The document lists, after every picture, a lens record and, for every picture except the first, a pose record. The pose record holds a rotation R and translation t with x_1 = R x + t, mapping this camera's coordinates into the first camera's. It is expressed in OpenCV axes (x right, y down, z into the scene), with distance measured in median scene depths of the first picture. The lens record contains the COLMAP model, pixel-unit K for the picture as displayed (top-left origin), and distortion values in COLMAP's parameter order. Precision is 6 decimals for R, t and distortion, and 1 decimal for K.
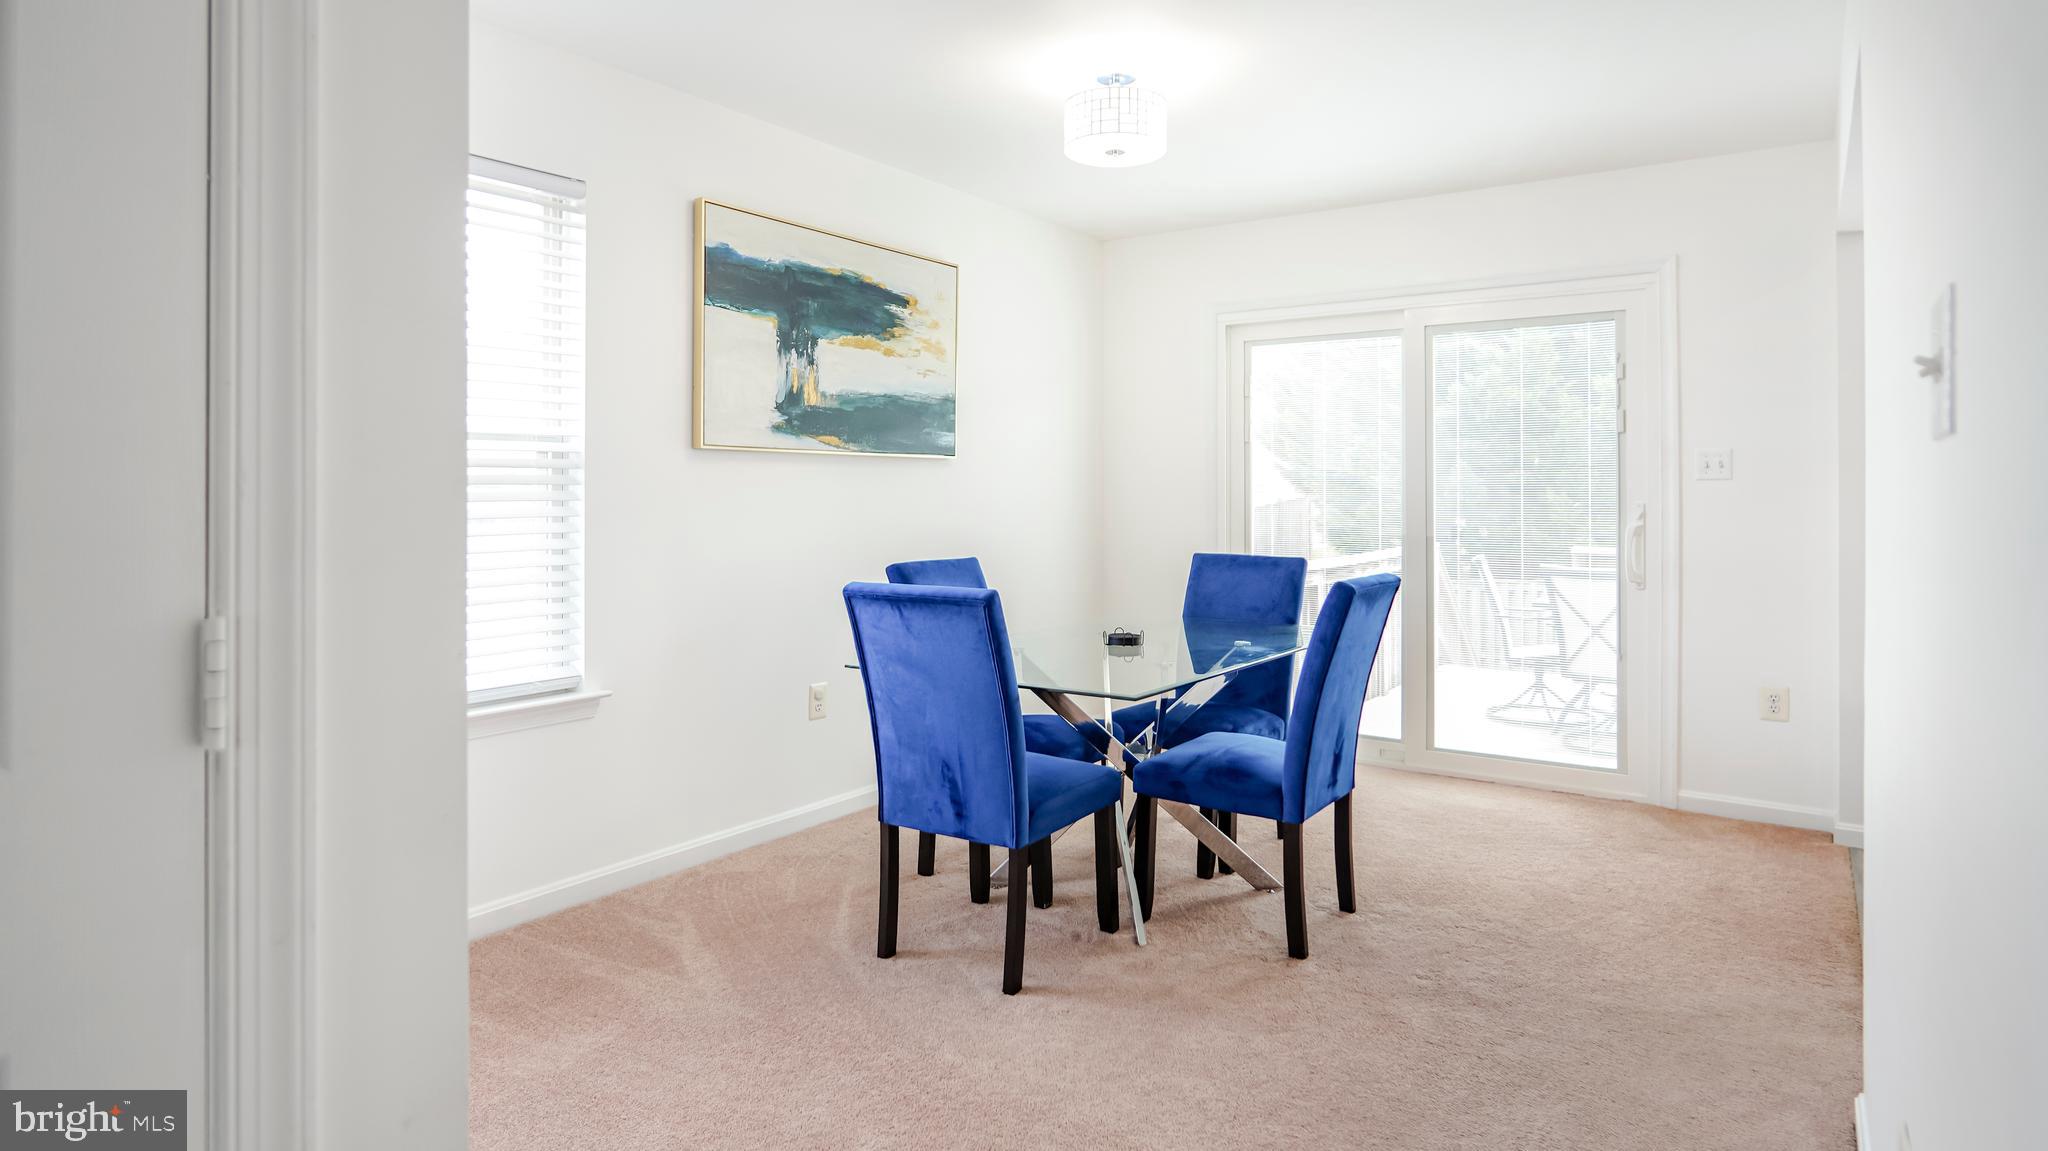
lens RADIAL K [[1141.7, 0, 1037.9], [0, 1141.7, 479.5], [0, 0, 1]] dist [-0.019625, 0.009983]
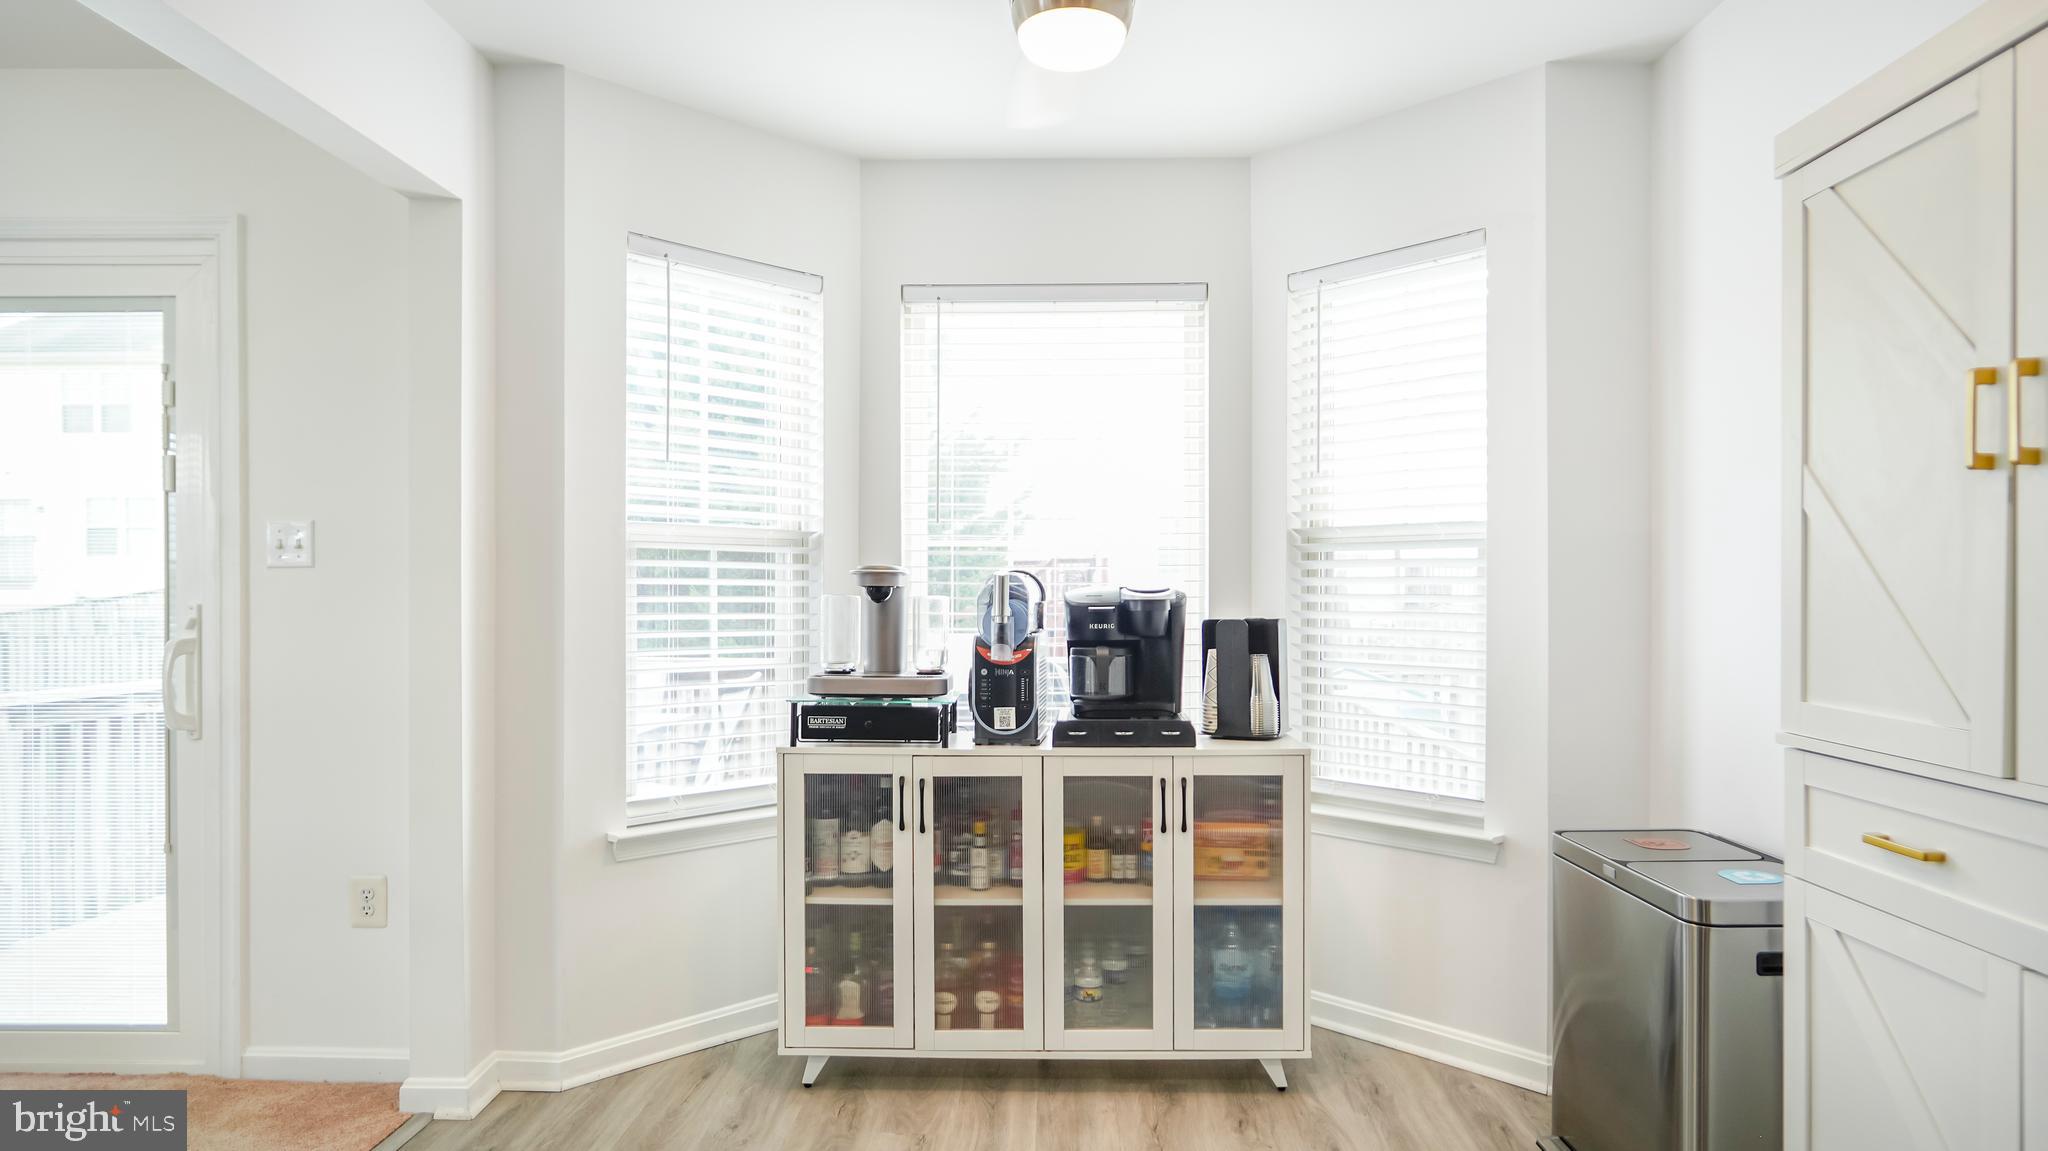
lens RADIAL K [[1141.7, 0, 1036.3], [0, 1141.7, 601.2], [0, 0, 1]] dist [-0.019625, 0.009983]
pose [[0.832281, -0.004960, 0.554331, 0.609282], [-0.006874, 0.999791, 0.019268, 0.004343], [-0.554311, -0.019847, 0.832073, 0.228370]]
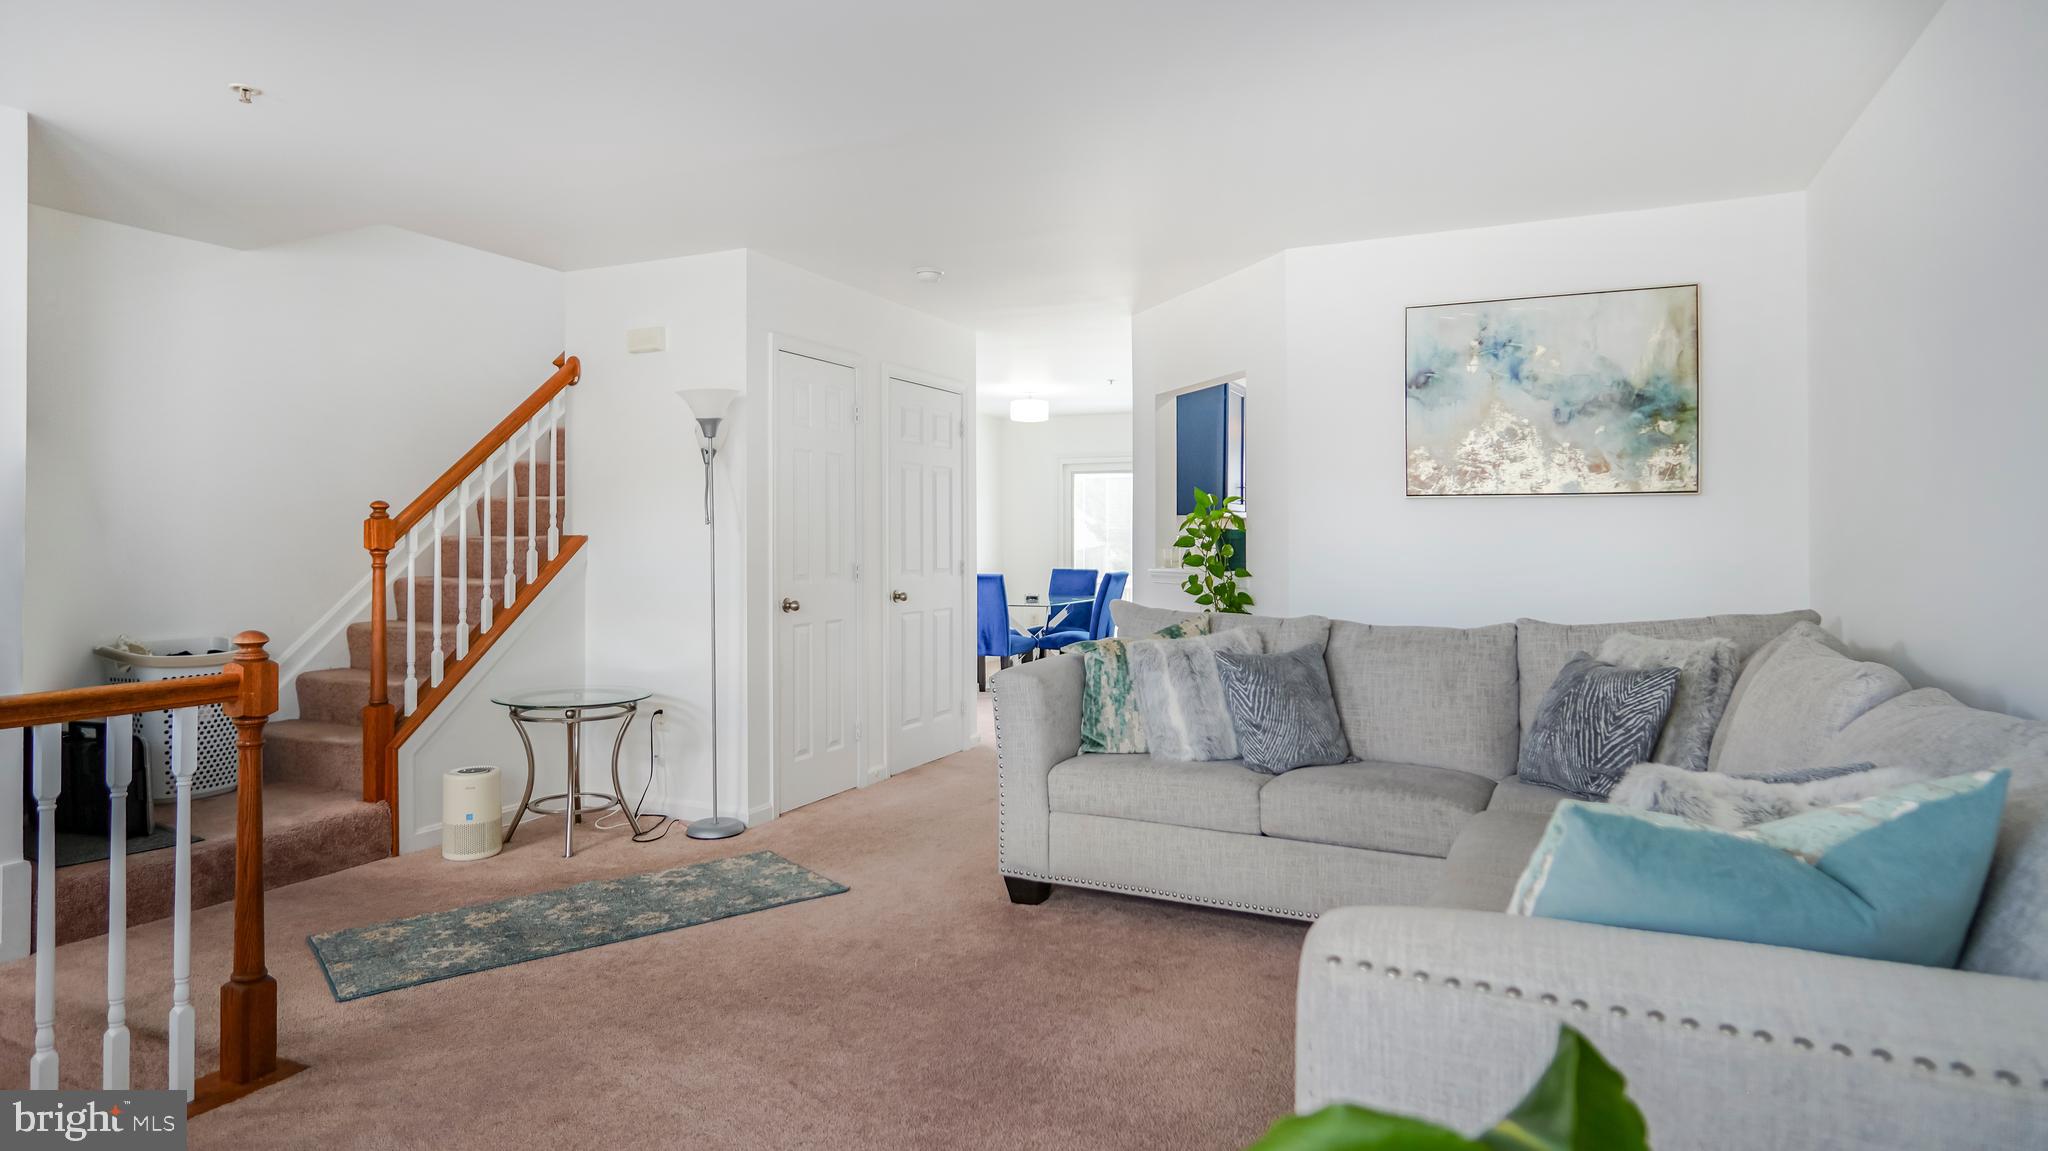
lens RADIAL K [[1141.7, 0, 1002.2], [0, 1141.7, 530.4], [0, 0, 1]] dist [-0.019625, 0.009983]
pose [[0.990101, 0.004243, 0.140295, -0.318748], [-0.004931, 0.999977, 0.004555, -0.027448], [-0.140273, -0.005202, 0.990099, -1.425181]]
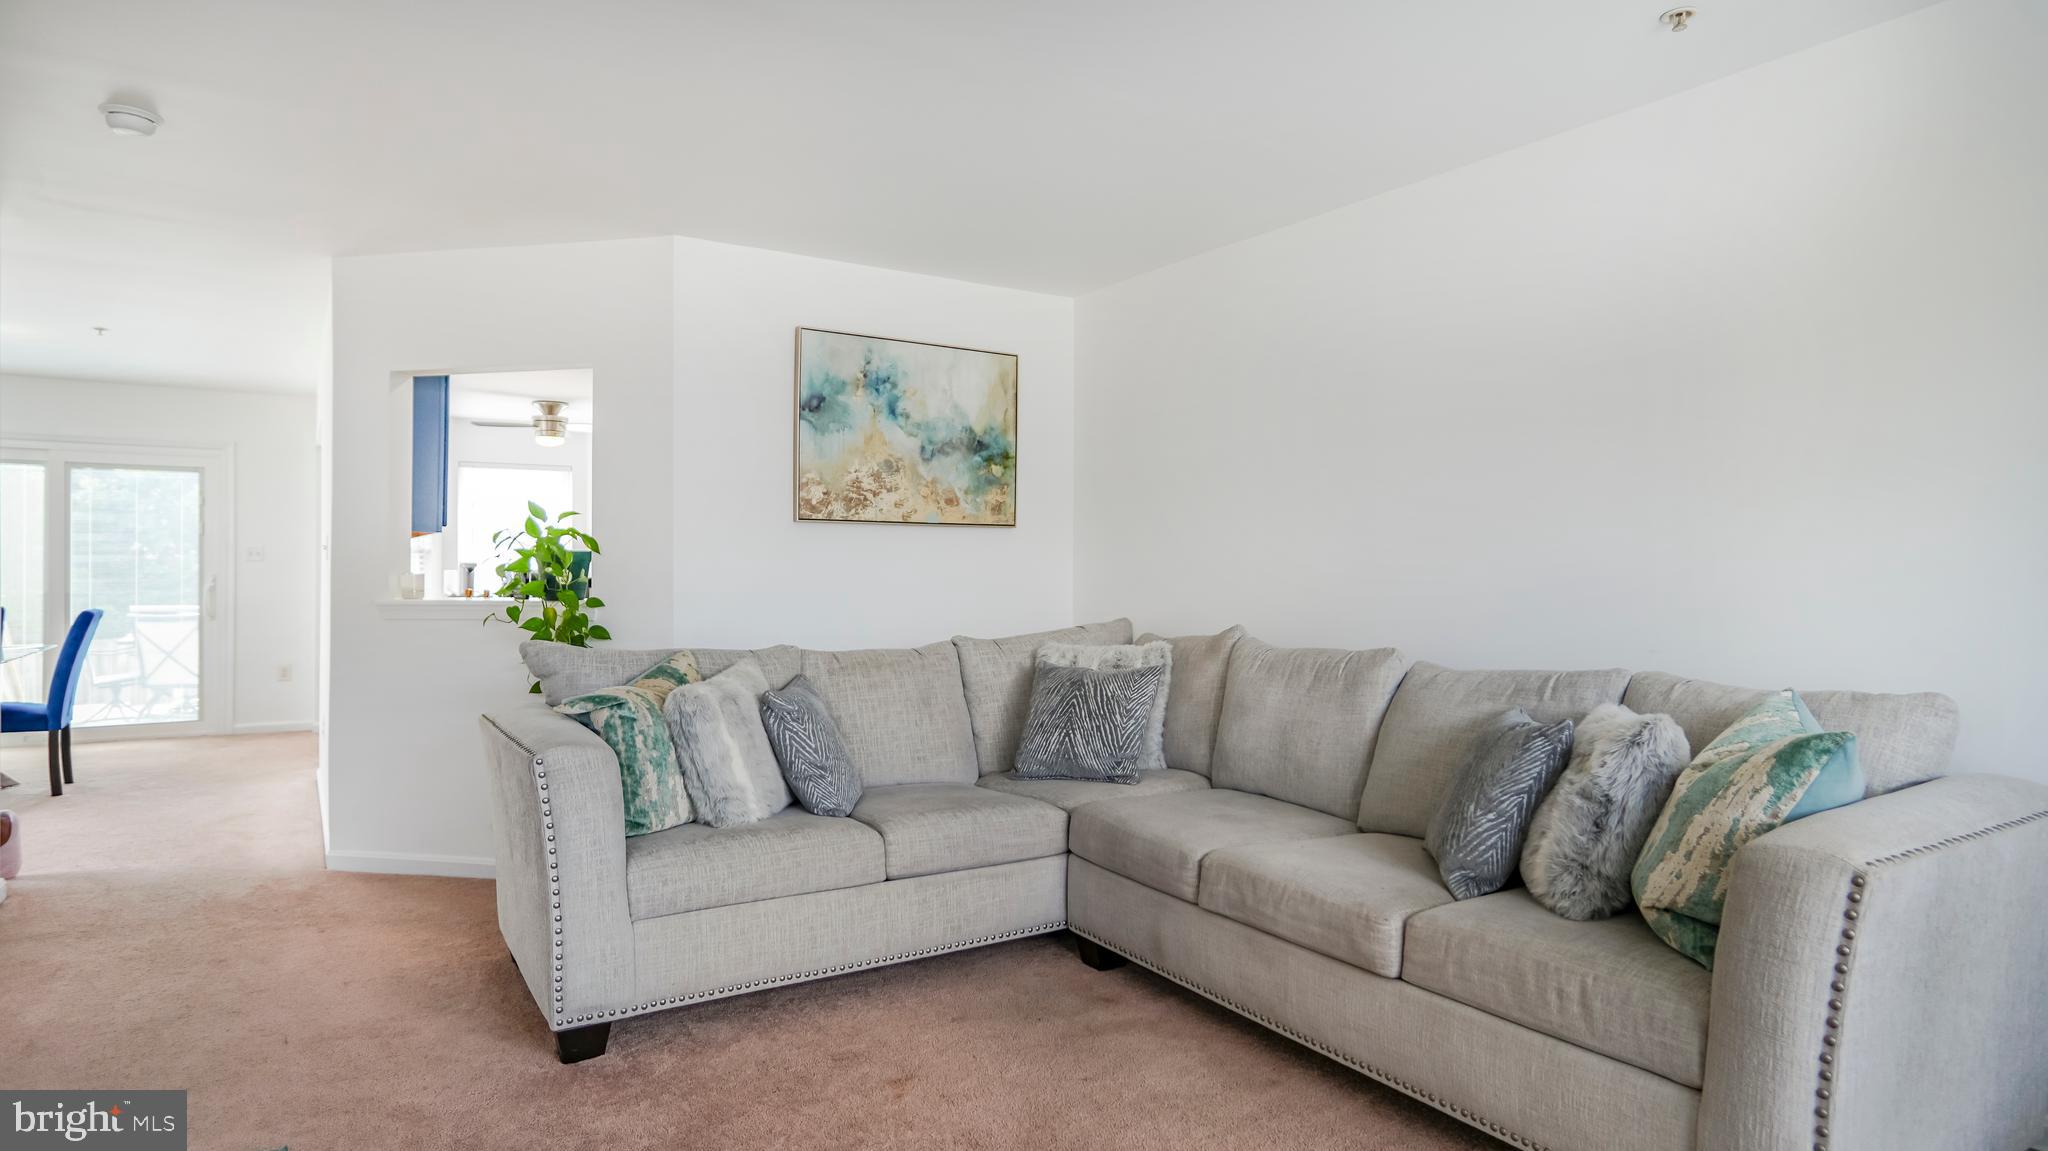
lens RADIAL K [[1141.7, 0, 1027.9], [0, 1141.7, 567.7], [0, 0, 1]] dist [-0.019625, 0.009983]
pose [[0.381364, 0.003734, 0.924417, -0.712417], [-0.016955, 0.999852, 0.002956, -0.018275], [-0.924269, -0.016801, 0.381371, -0.990708]]
